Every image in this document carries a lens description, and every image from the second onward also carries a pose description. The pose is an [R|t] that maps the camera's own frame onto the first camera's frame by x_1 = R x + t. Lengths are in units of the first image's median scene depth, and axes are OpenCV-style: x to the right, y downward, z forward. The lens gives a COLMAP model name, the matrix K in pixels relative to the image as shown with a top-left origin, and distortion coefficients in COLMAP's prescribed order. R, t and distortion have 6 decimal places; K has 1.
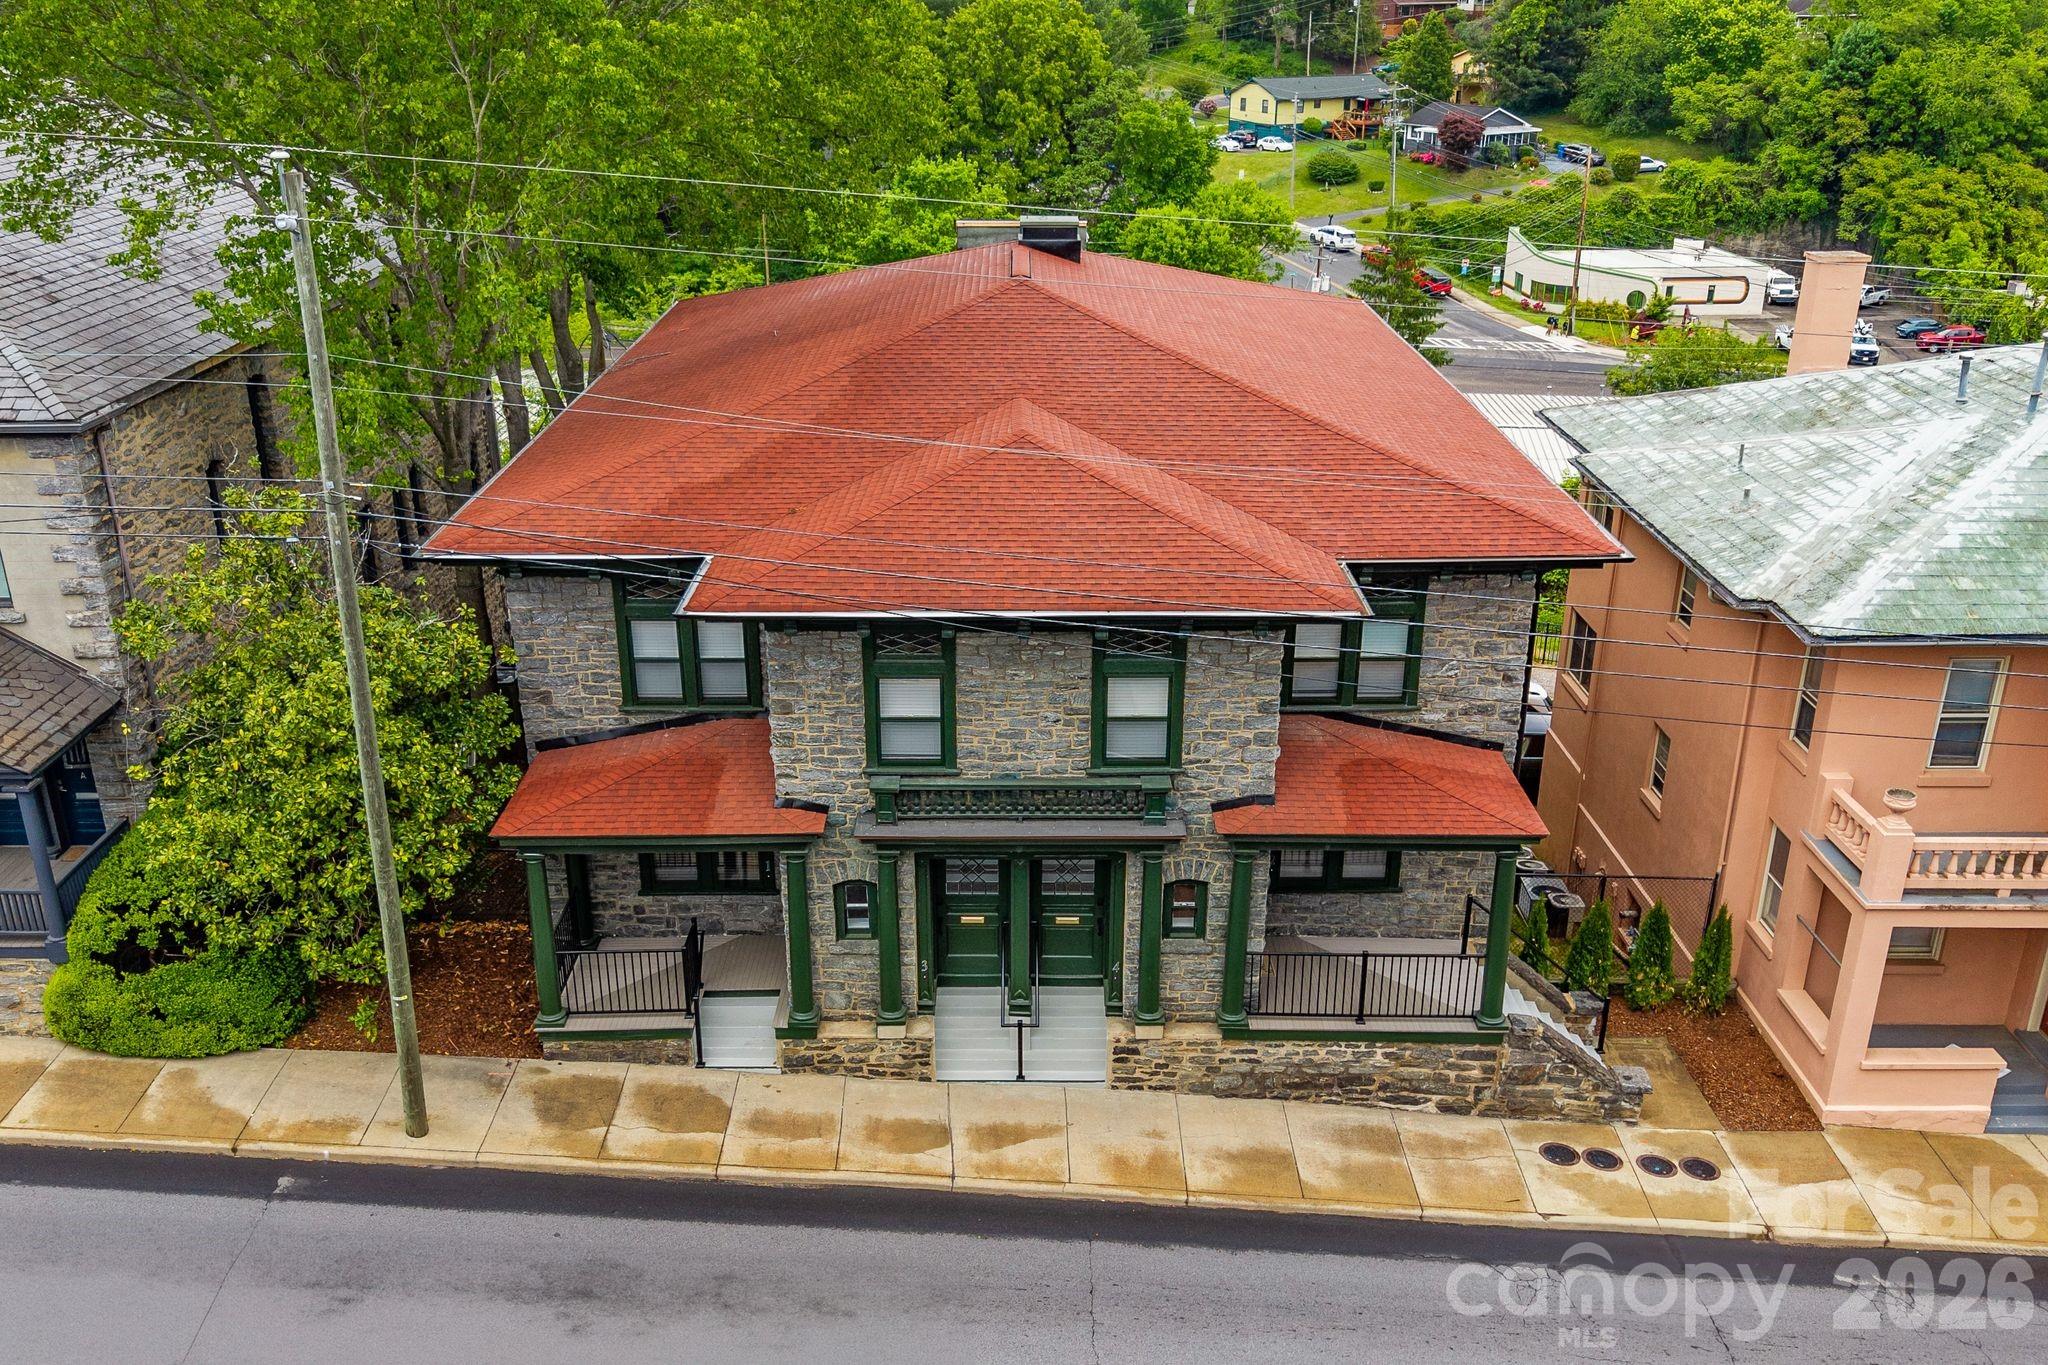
lens RADIAL K [[1773.5, 0, 975.7], [0, 1773.5, 669.0], [0, 0, 1]] dist [-0.054151, 0.049503]
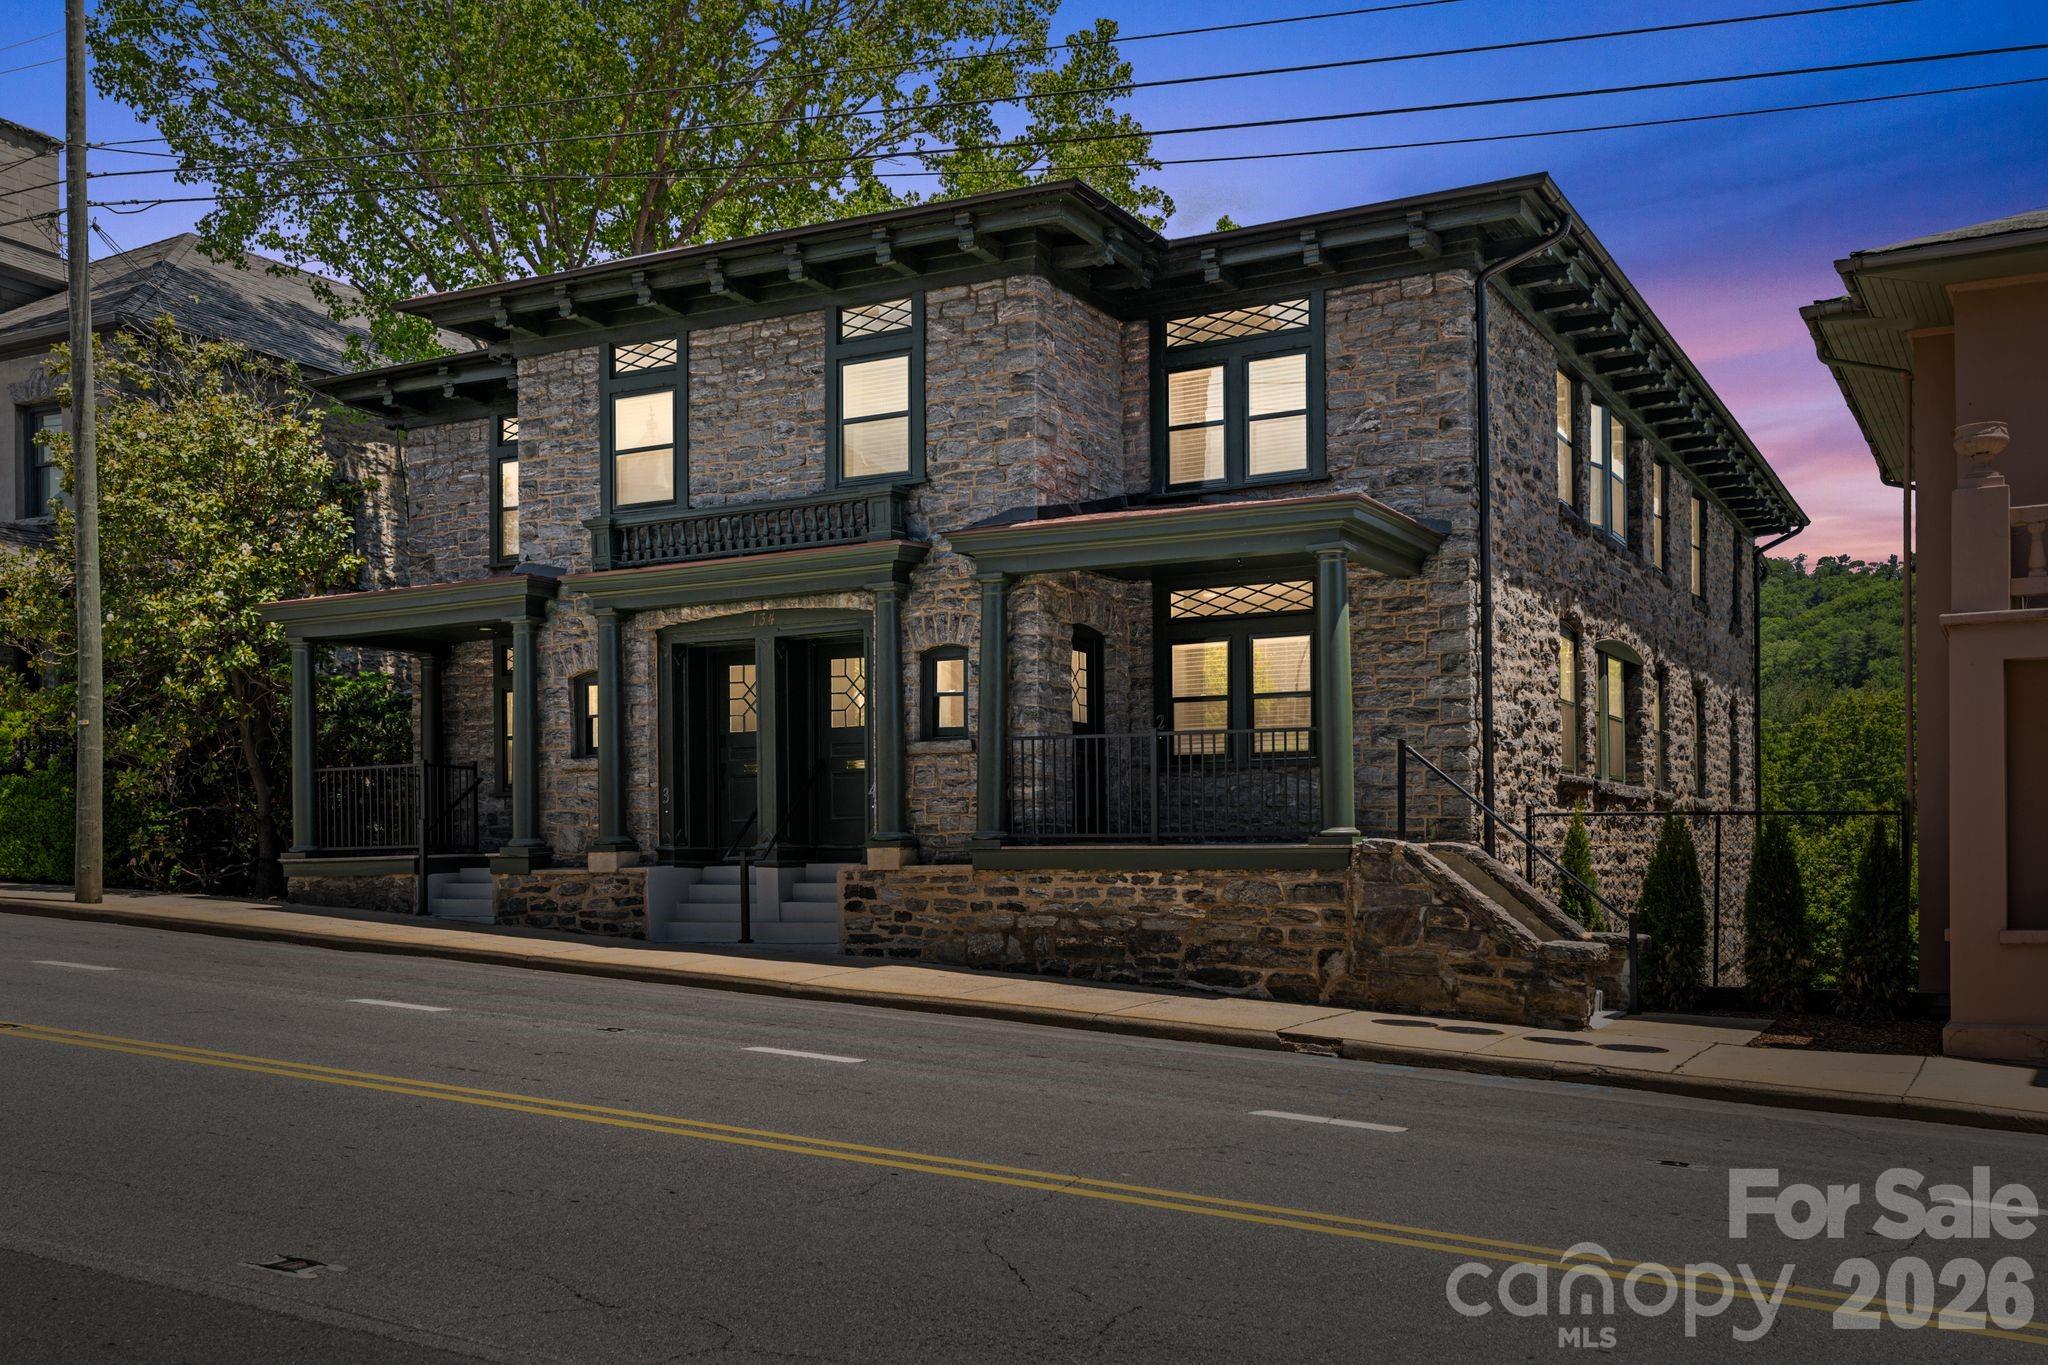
lens RADIAL K [[1773.5, 0, 1013.7], [0, 1773.5, 692.6], [0, 0, 1]] dist [-0.054151, 0.049503]
pose [[0.924183, -0.005899, -0.381905, 0.420891], [-0.125583, 0.939596, -0.318415, 0.362656], [0.360715, 0.342234, 0.867618, 0.366761]]
